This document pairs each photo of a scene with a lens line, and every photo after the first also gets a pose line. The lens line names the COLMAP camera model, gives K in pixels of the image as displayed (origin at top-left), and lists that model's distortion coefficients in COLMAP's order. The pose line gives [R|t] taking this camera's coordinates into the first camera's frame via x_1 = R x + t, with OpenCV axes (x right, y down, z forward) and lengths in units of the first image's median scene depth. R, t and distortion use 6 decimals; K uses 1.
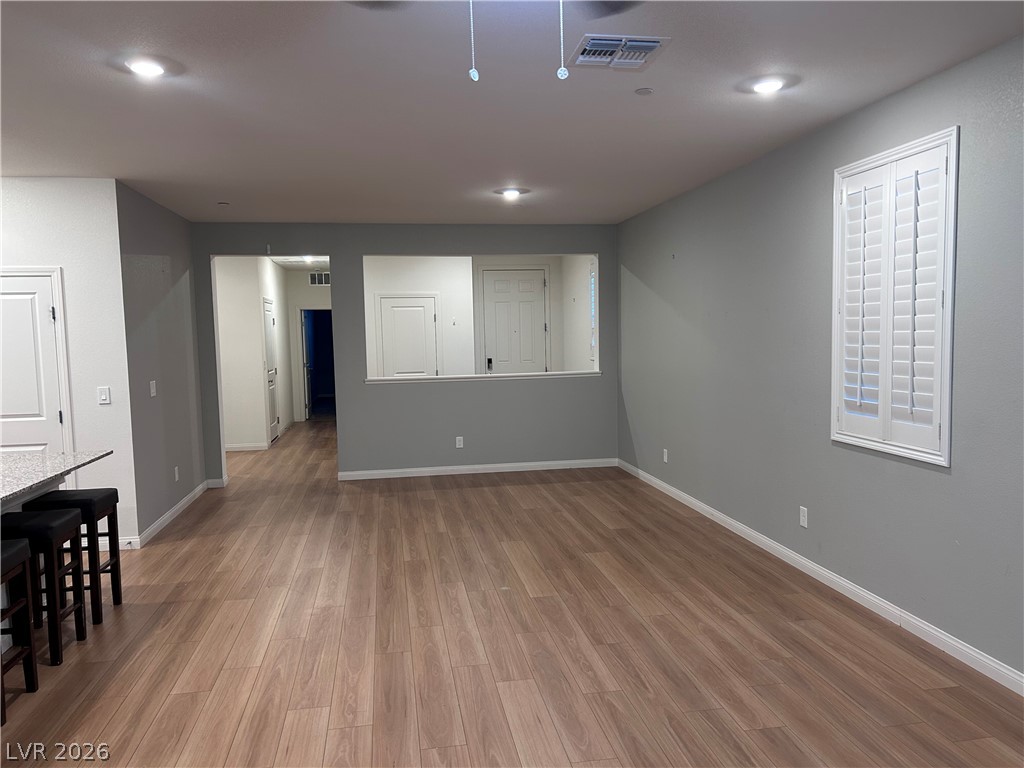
lens RADIAL K [[765.7, 0, 508.4], [0, 765.7, 390.1], [0, 0, 1]] dist [0.057782, -0.067763]
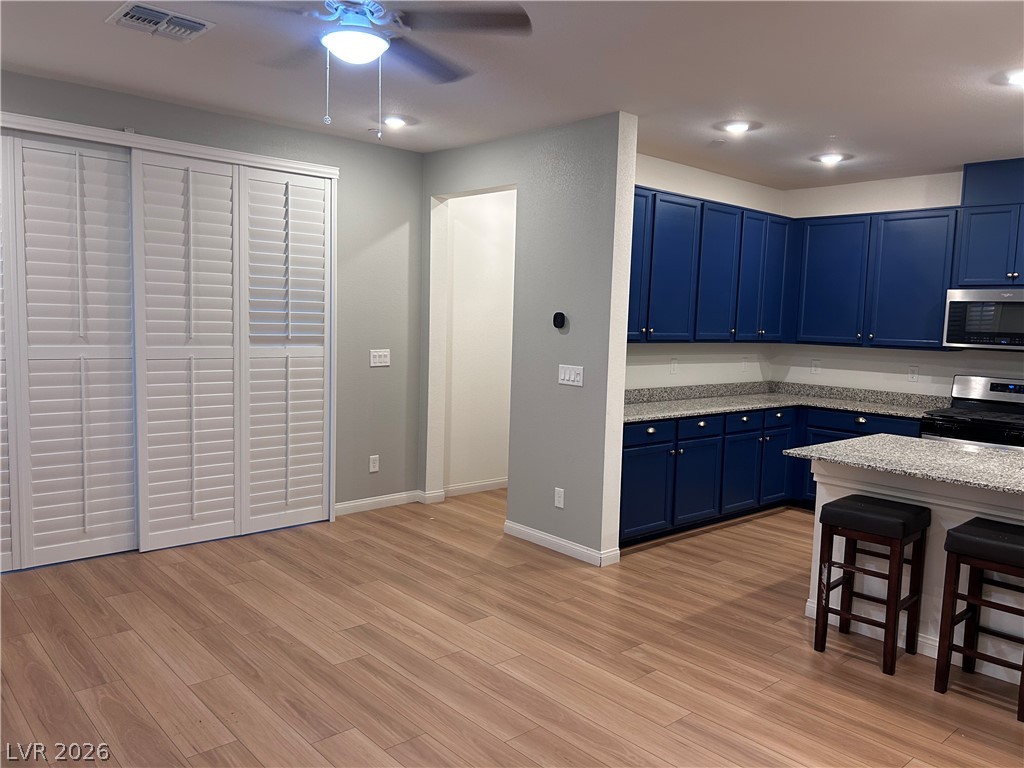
lens RADIAL K [[765.7, 0, 514.4], [0, 765.7, 378.8], [0, 0, 1]] dist [0.057782, -0.067763]
pose [[-0.844183, 0.036692, -0.534798, 0.203348], [-0.054865, 0.986502, 0.154287, -0.058188], [0.533241, 0.159588, -0.830774, 0.879022]]
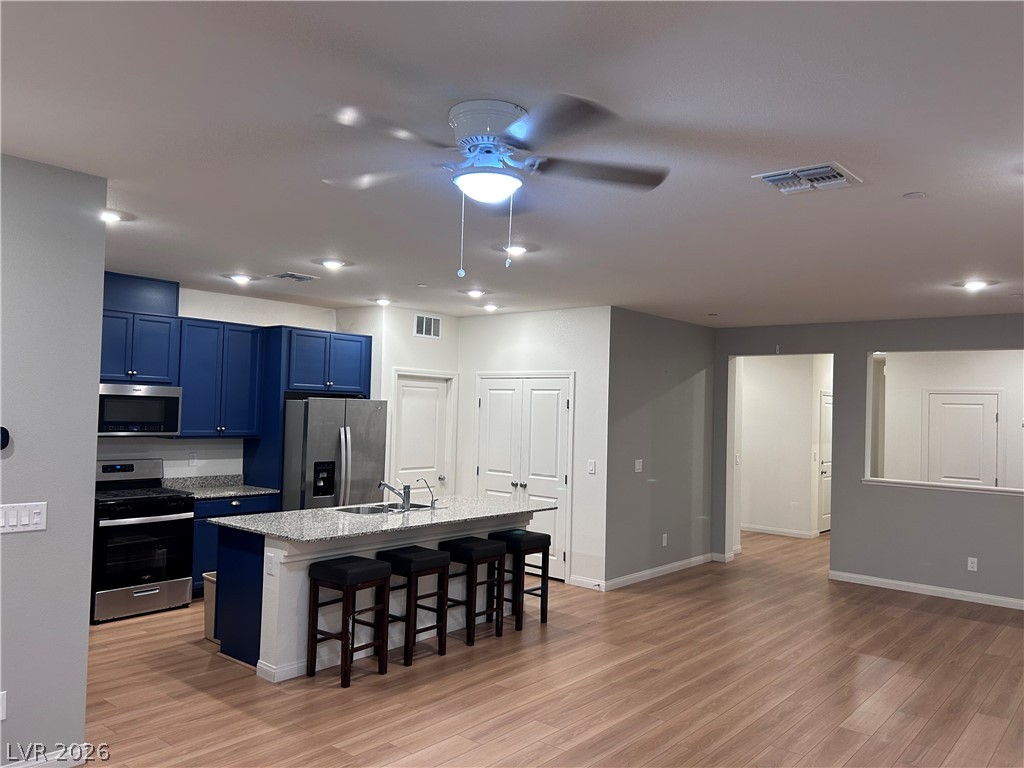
lens RADIAL K [[765.7, 0, 519.7], [0, 765.7, 392.1], [0, 0, 1]] dist [0.057782, -0.067763]
pose [[0.656979, 0.021948, -0.753590, 0.400673], [-0.101713, 0.993018, -0.059752, -0.031617], [0.747017, 0.115905, 0.654624, 0.041187]]
